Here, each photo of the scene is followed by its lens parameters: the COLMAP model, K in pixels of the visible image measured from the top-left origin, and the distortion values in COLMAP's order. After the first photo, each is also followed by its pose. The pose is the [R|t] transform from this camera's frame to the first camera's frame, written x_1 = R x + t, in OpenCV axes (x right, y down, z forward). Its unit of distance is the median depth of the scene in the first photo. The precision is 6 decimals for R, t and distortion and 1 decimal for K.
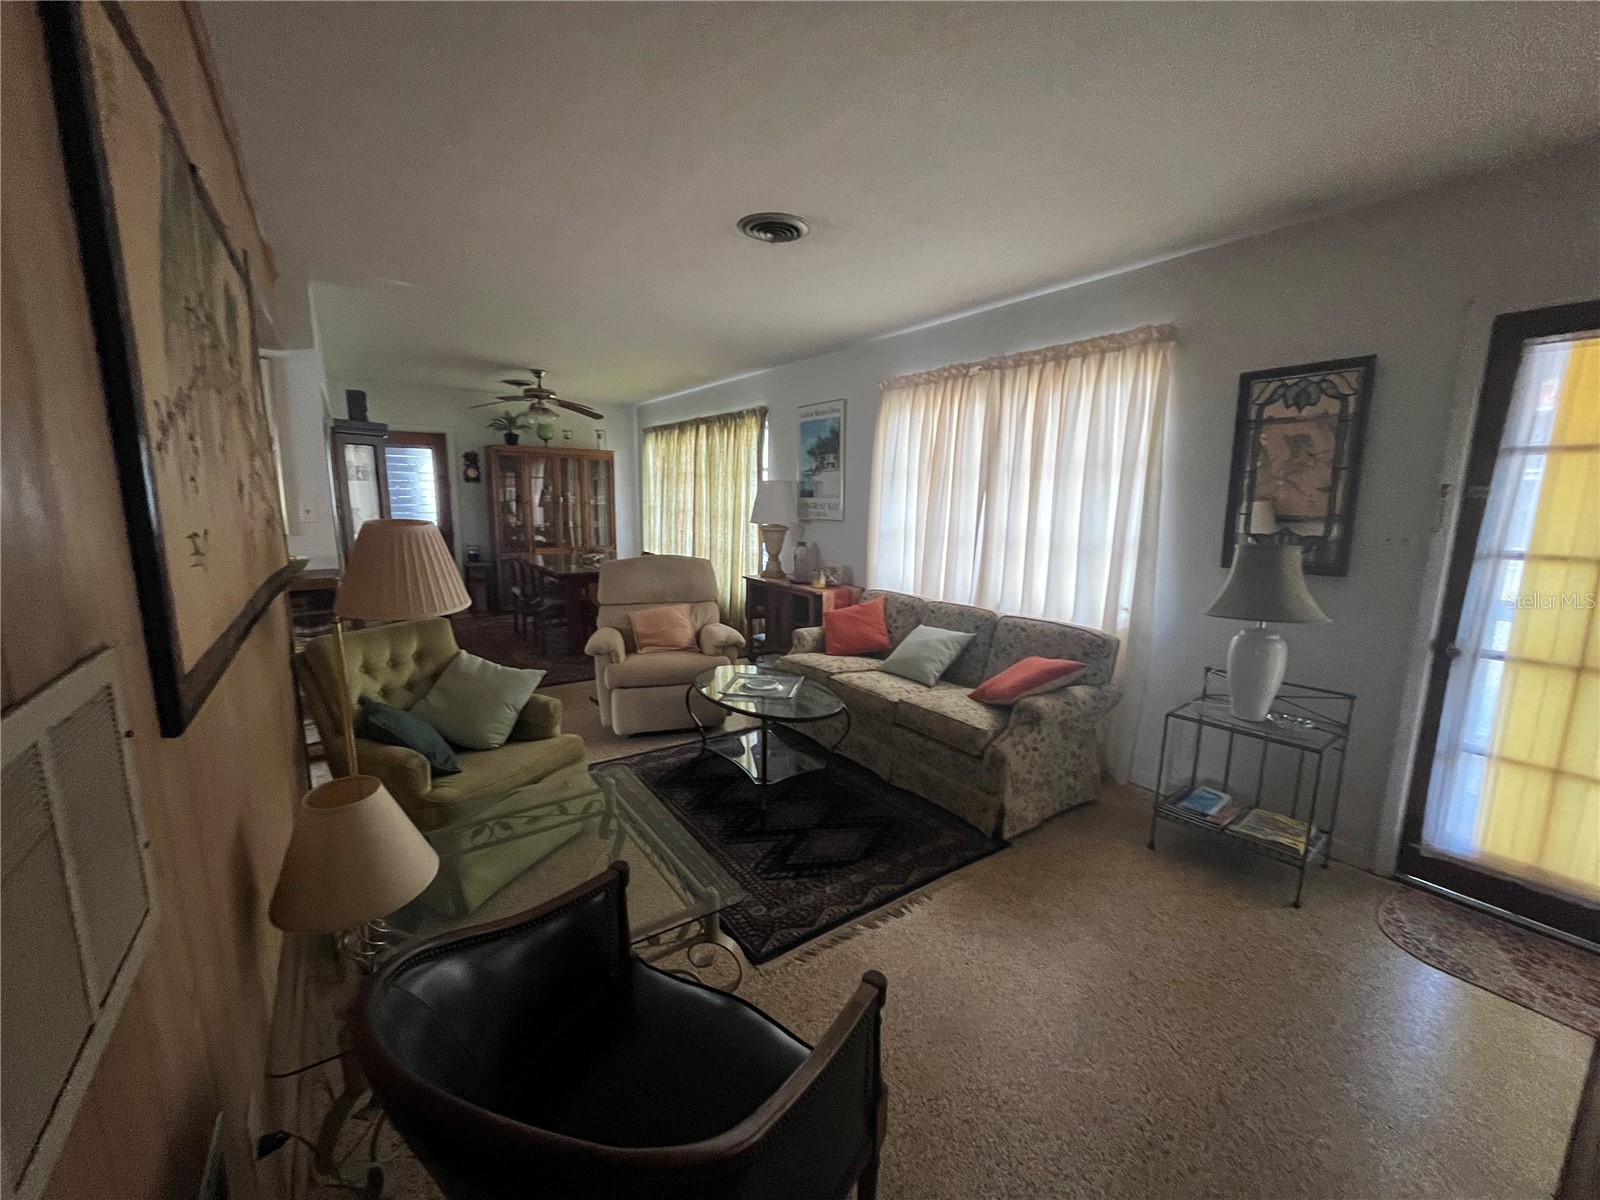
lens RADIAL K [[643.1, 0, 793.5], [0, 643.1, 601.7], [0, 0, 1]] dist [-0.000477, -0.000292]
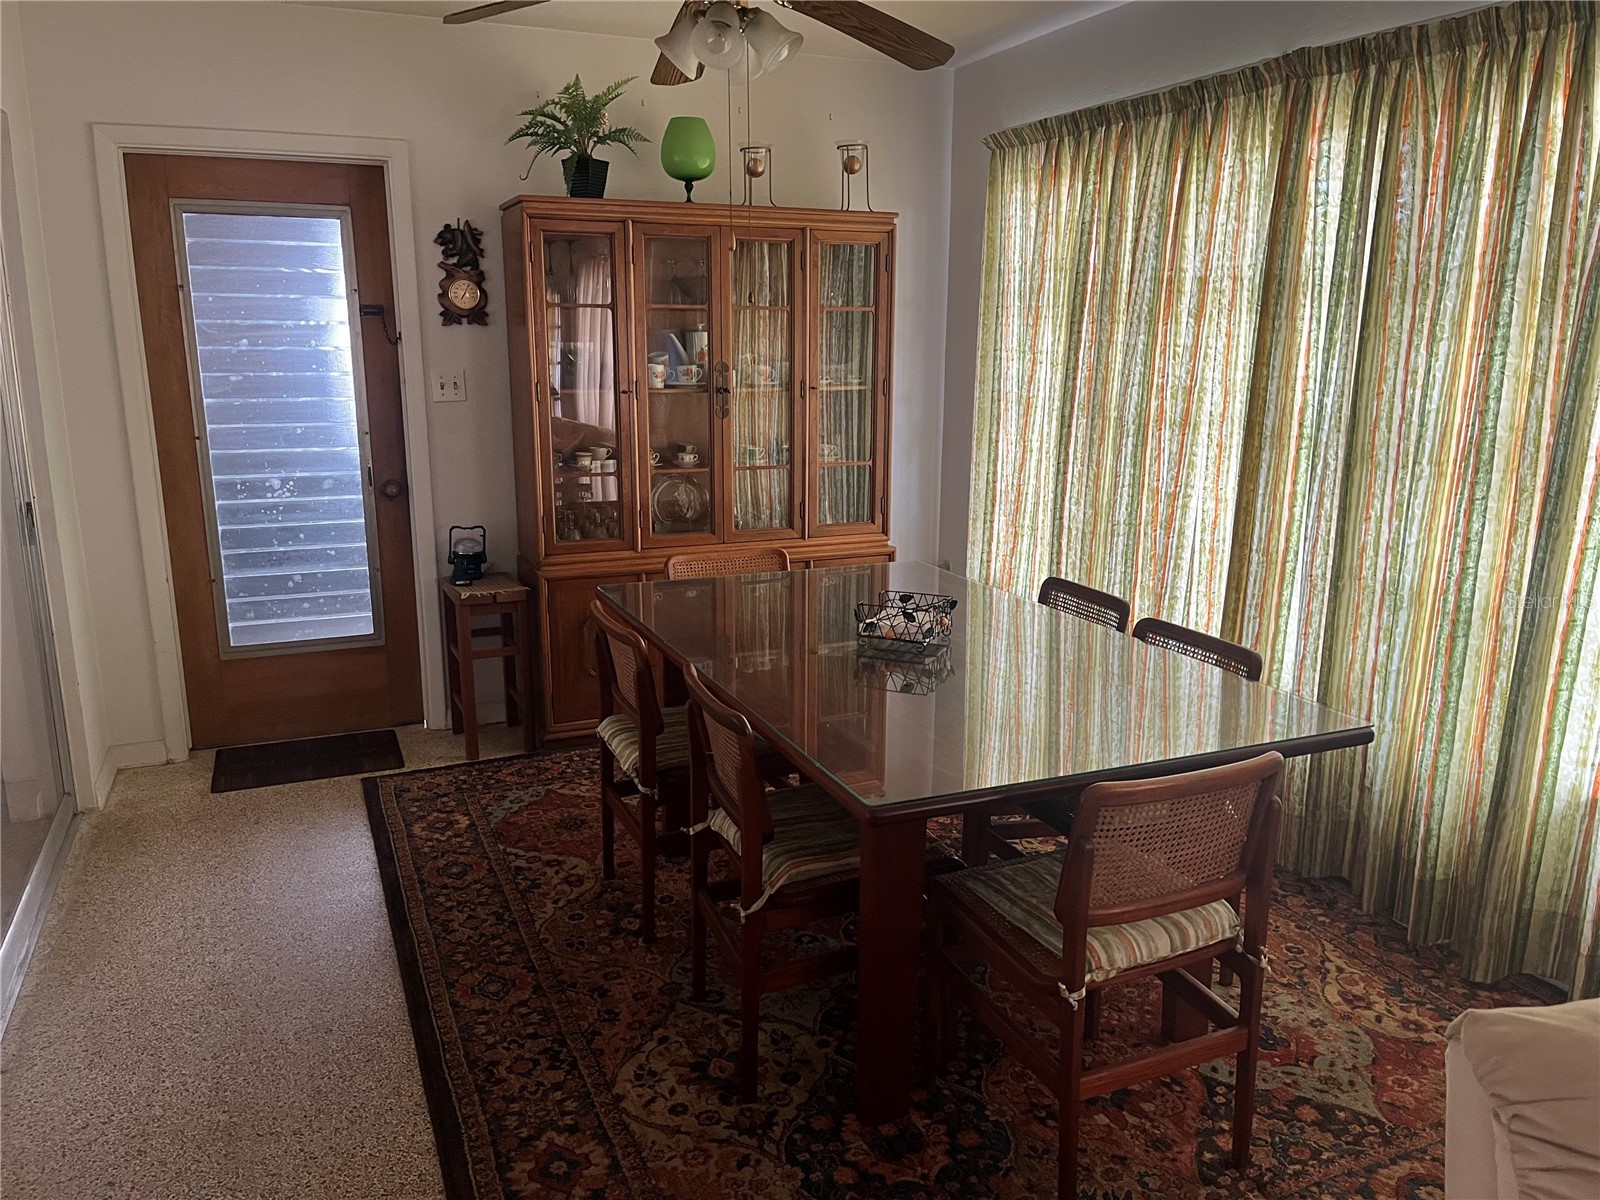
lens RADIAL K [[1206.1, 0, 795.6], [0, 1206.1, 613.8], [0, 0, 1]] dist [0.061488, -0.092139]
pose [[0.980733, 0.033683, -0.192425, -0.223039], [-0.022191, 0.997856, 0.061567, -0.085011], [0.194086, -0.056111, 0.979378, 0.444517]]
